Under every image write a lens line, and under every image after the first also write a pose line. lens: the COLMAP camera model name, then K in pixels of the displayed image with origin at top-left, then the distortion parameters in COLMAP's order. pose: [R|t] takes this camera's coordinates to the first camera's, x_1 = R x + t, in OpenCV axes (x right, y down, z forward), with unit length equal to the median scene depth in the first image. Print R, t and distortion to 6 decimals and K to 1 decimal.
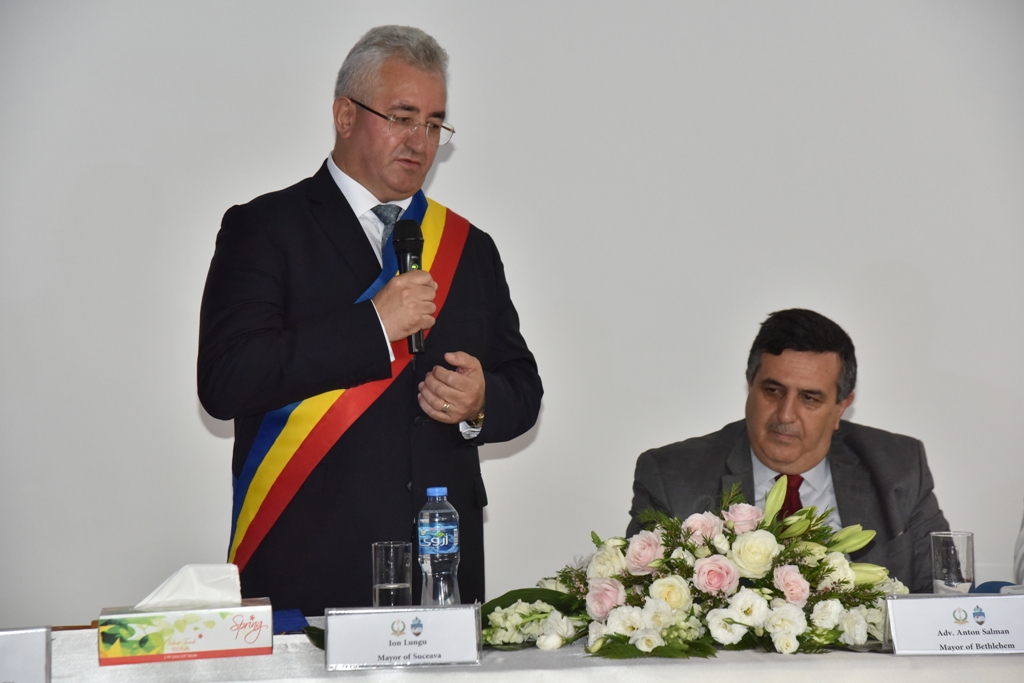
lens RADIAL K [[2746.5, 0, 528.3], [0, 2746.5, 343.0], [0, 0, 1]] dist [0.817194, 0.000000]
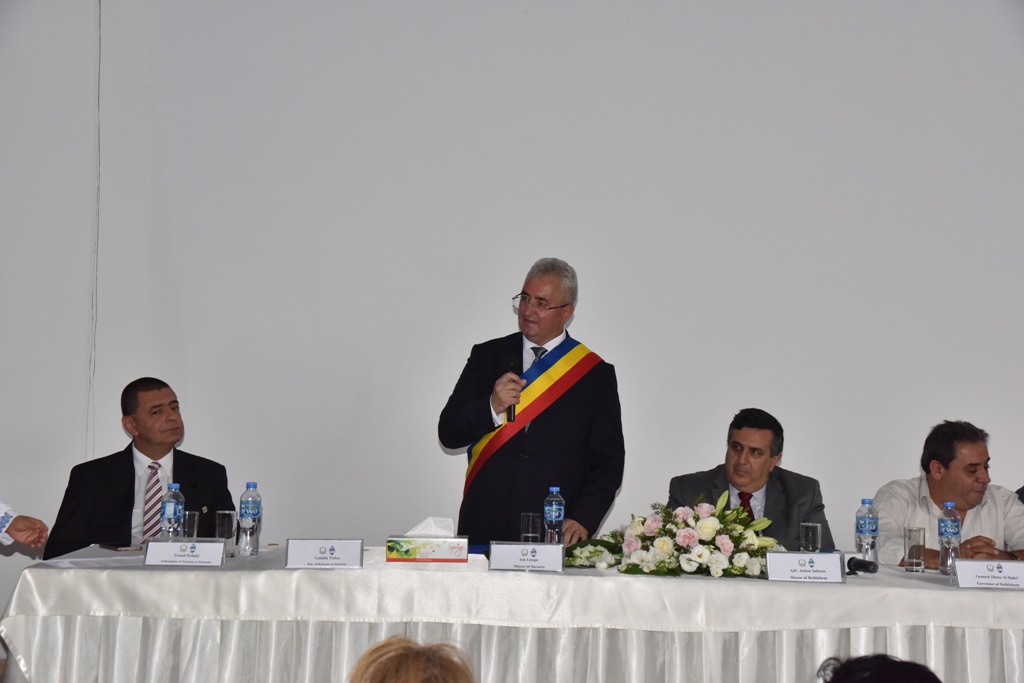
lens RADIAL K [[1730.4, 0, 519.4], [0, 1730.4, 341.3], [0, 0, 1]] dist [0.267692, 0.000000]
pose [[0.993432, 0.044646, -0.105353, 0.073955], [-0.048776, 0.998126, -0.036947, -0.005899], [0.103506, 0.041843, 0.993748, -0.275537]]
